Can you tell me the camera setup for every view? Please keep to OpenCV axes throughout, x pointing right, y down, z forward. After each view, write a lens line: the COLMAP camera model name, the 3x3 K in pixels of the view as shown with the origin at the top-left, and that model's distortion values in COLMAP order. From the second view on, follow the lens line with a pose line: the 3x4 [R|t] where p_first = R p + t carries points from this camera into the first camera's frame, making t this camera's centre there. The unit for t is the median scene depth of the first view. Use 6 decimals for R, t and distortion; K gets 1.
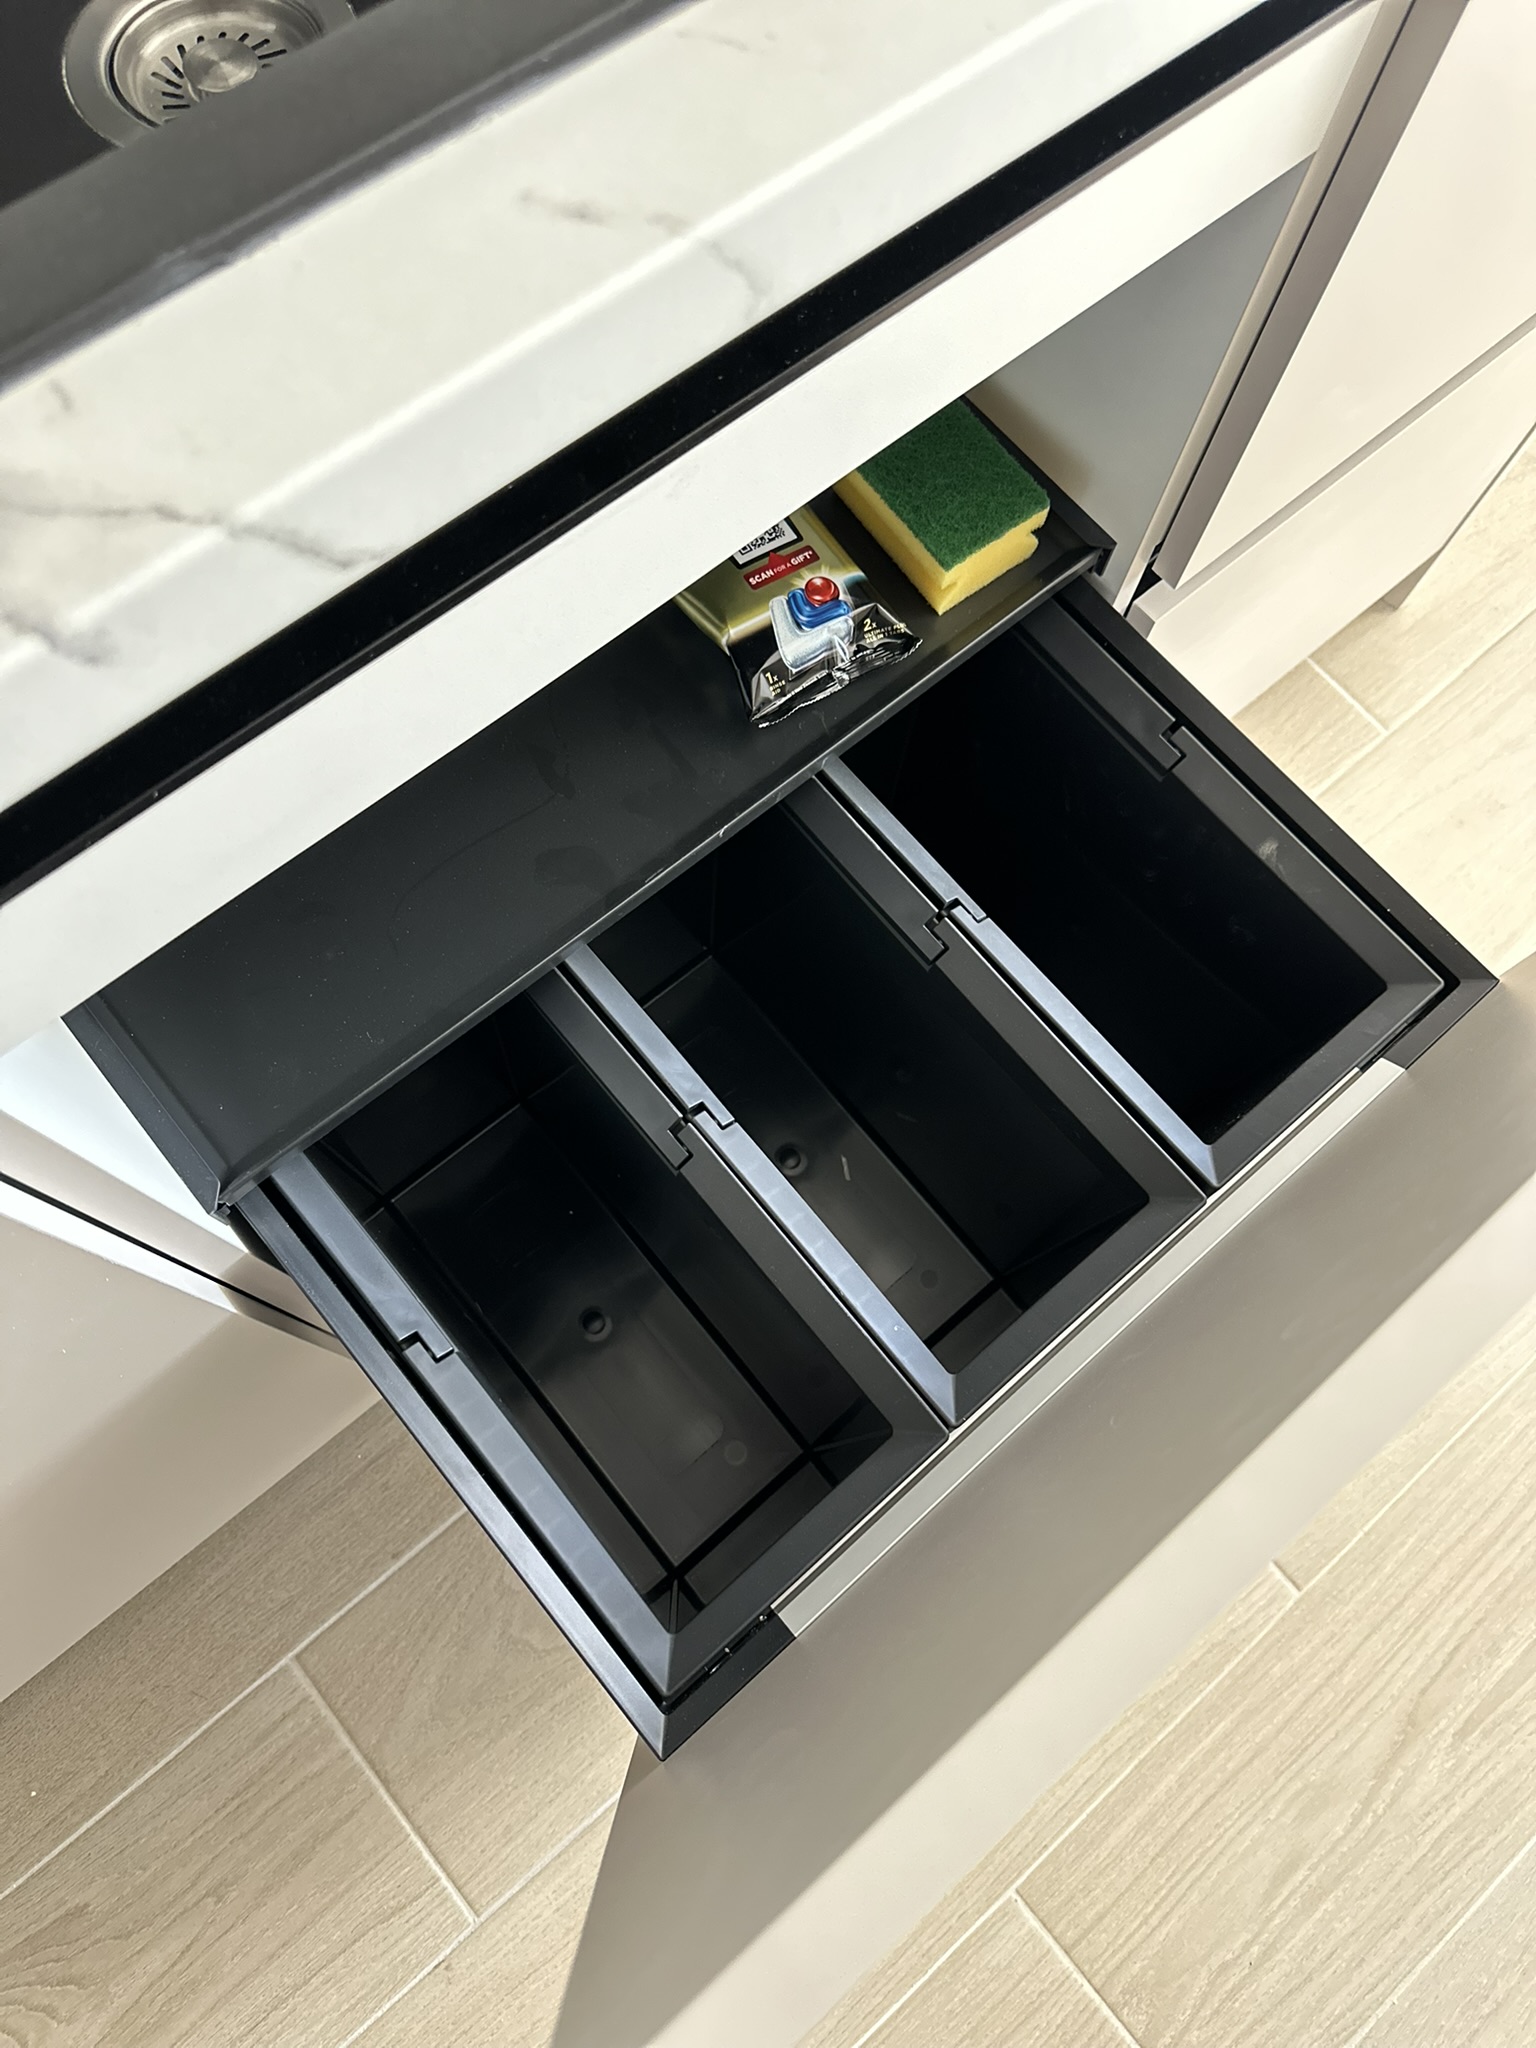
lens RADIAL K [[1459.5, 0, 766.8], [0, 1459.5, 1024.6], [0, 0, 1]] dist [-0.007860, -0.000900]
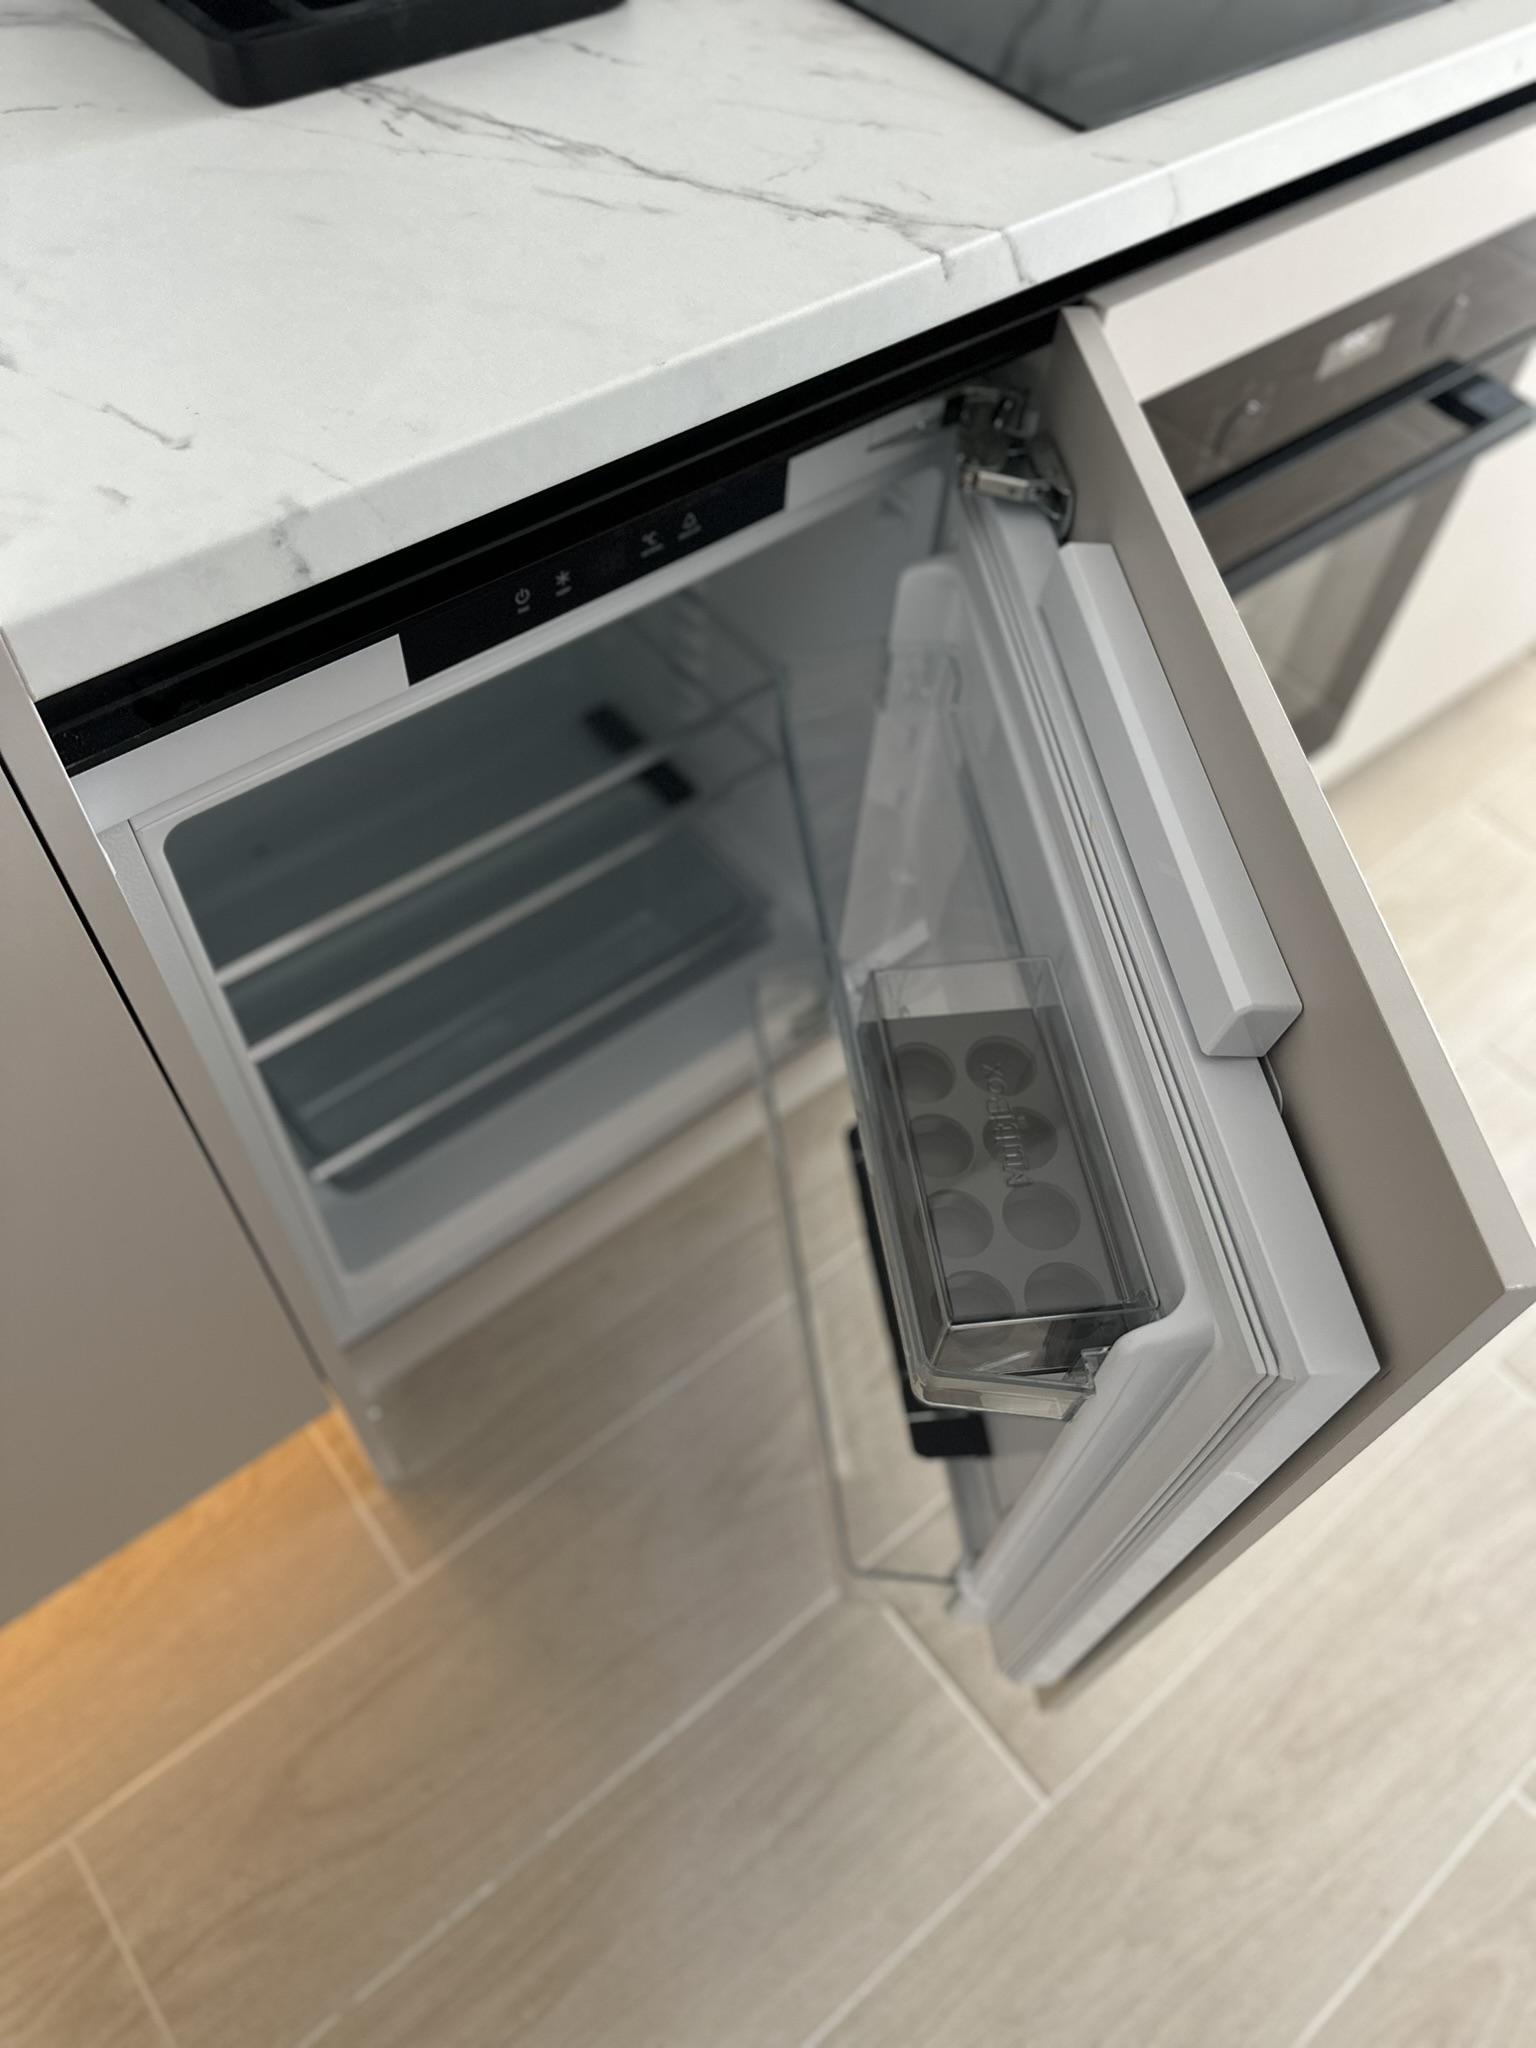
lens RADIAL K [[1459.5, 0, 765.7], [0, 1459.5, 1021.2], [0, 0, 1]] dist [-0.007860, -0.000900]
pose [[0.999693, 0.024608, 0.003051, -0.745532], [-0.022740, 0.958871, -0.282929, 1.633029], [-0.009887, 0.282773, 0.959136, -0.969069]]
